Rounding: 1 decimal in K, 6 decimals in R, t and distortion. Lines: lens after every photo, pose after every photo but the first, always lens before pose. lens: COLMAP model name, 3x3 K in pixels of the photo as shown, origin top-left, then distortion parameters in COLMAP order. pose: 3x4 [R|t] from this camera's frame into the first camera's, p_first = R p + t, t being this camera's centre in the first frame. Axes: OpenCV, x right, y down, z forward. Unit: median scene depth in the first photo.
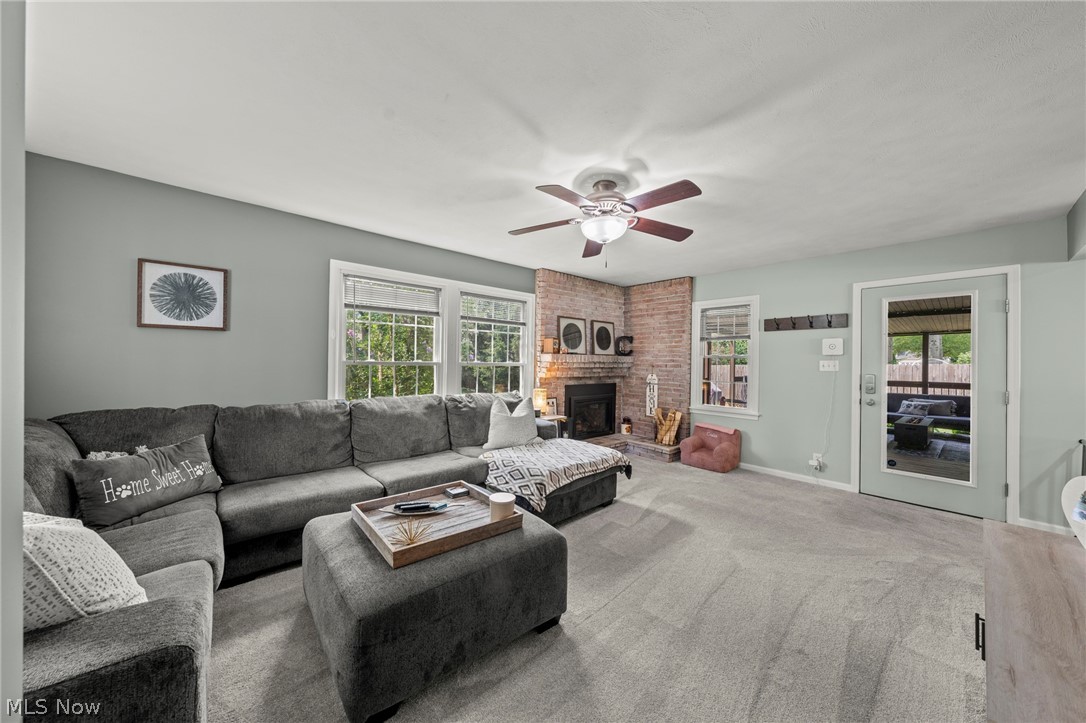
lens RADIAL K [[369.3, 0, 543.0], [0, 369.3, 361.5], [0, 0, 1]] dist [-0.000003, -0.000013]
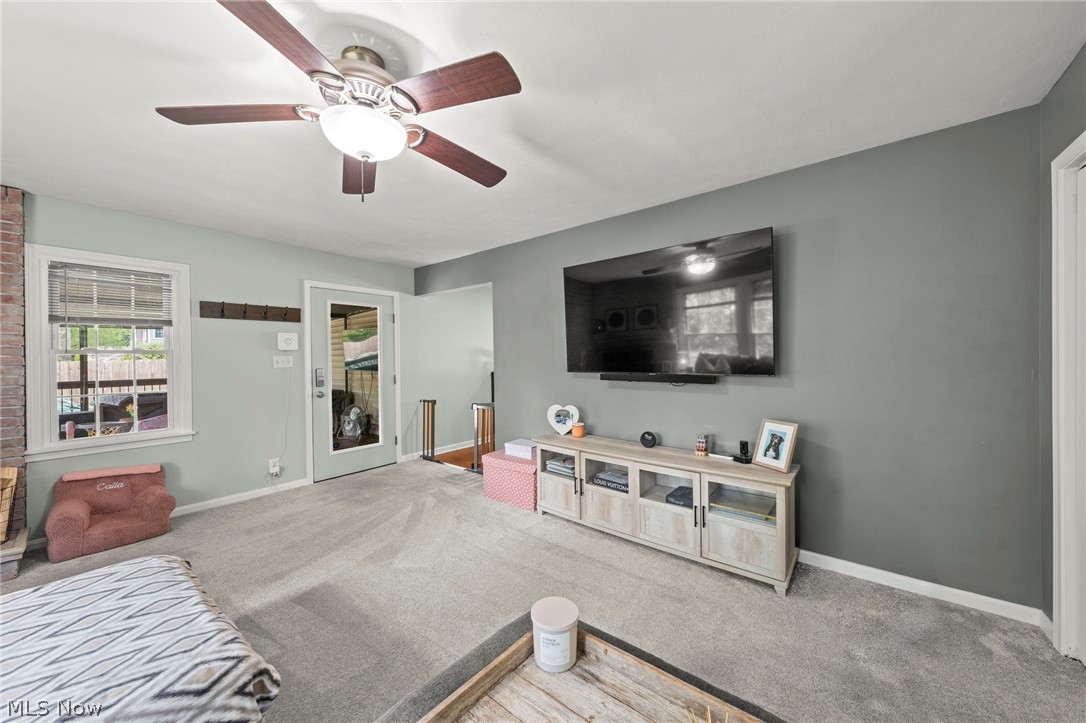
lens RADIAL K [[384.9, 0, 543.0], [0, 384.9, 361.5], [0, 0, 1]] dist [-0.000791, -0.000042]
pose [[-0.160413, -0.021498, 0.986816, -0.296828], [0.012687, 0.999635, 0.023840, -0.003779], [-0.986968, 0.016344, -0.160082, 0.506998]]
